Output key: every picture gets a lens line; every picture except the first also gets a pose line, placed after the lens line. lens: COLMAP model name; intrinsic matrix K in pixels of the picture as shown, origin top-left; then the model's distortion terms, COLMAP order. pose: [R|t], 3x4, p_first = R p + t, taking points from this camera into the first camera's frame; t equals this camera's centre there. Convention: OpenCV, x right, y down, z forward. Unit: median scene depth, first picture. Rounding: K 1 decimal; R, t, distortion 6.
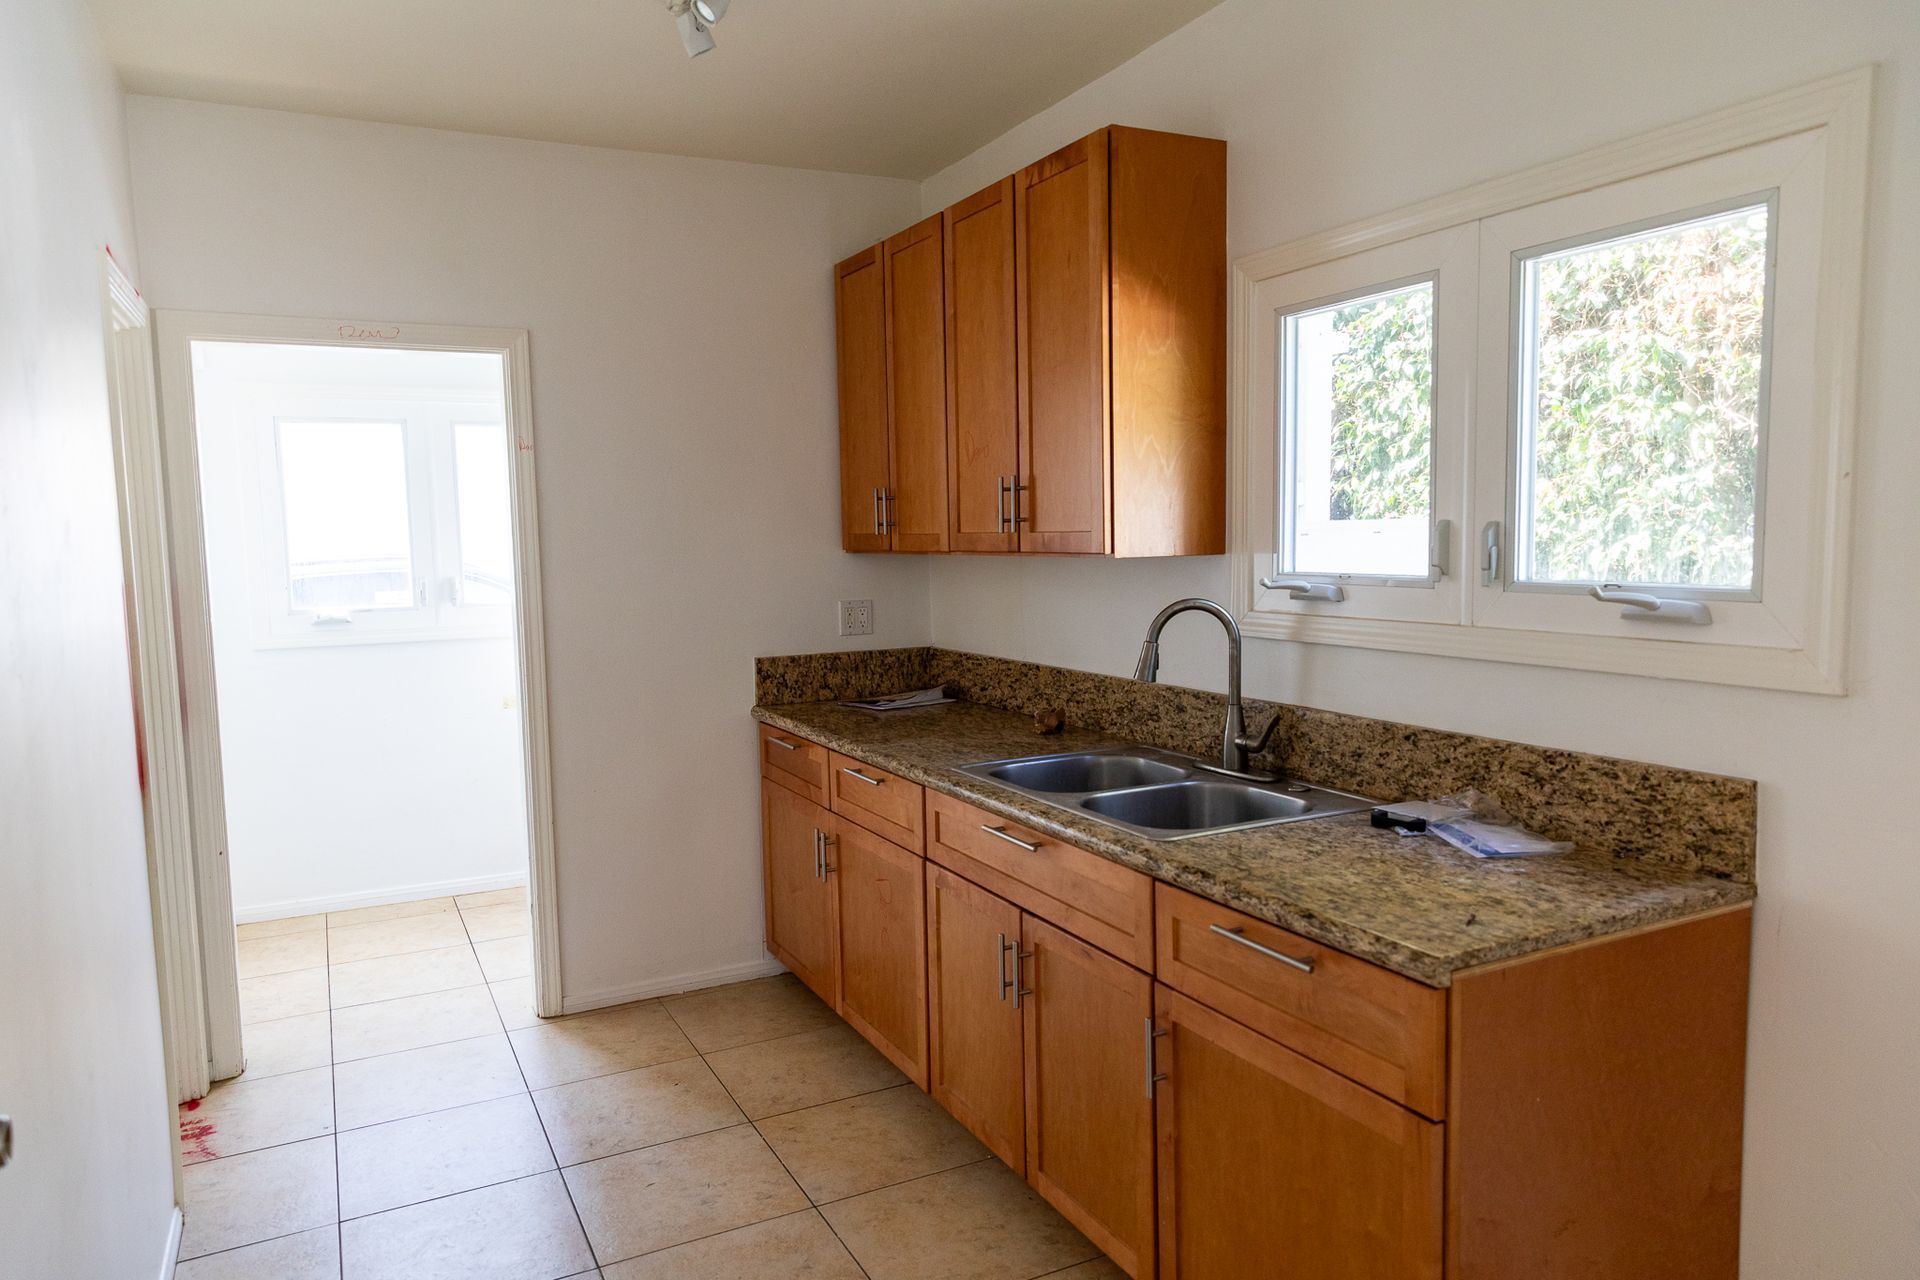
lens RADIAL K [[1287.6, 0, 958.5], [0, 1287.6, 646.0], [0, 0, 1]] dist [0.010433, 0.002629]
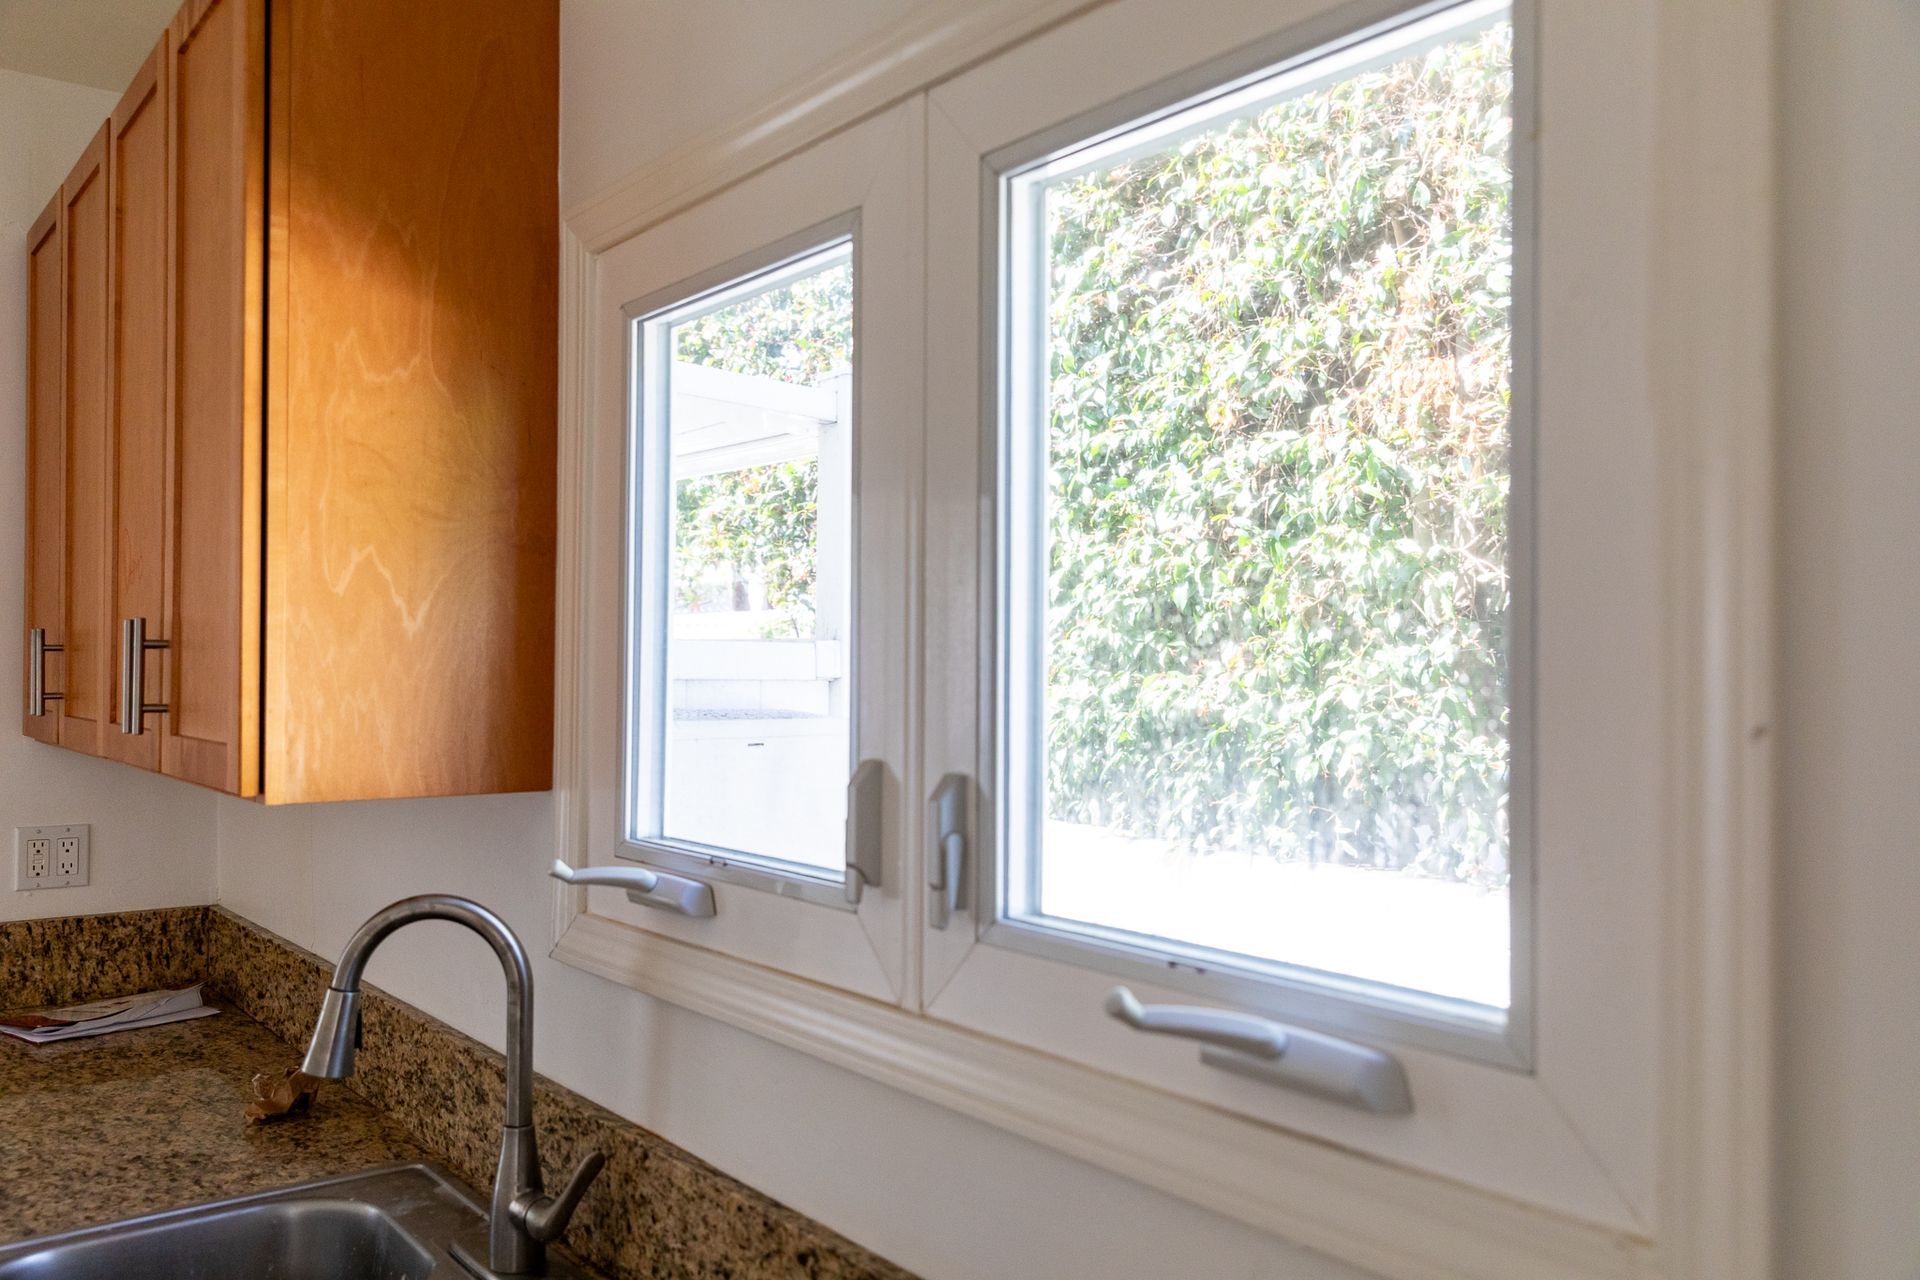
lens RADIAL K [[1518.1, 0, 960.5], [0, 1518.1, 639.2], [0, 0, 1]] dist [0.023084, -0.008257]
pose [[0.979100, 0.030124, 0.201139, 0.168158], [-0.007850, 0.993831, -0.110627, -0.045629], [-0.203230, 0.106736, 0.973296, 0.271800]]
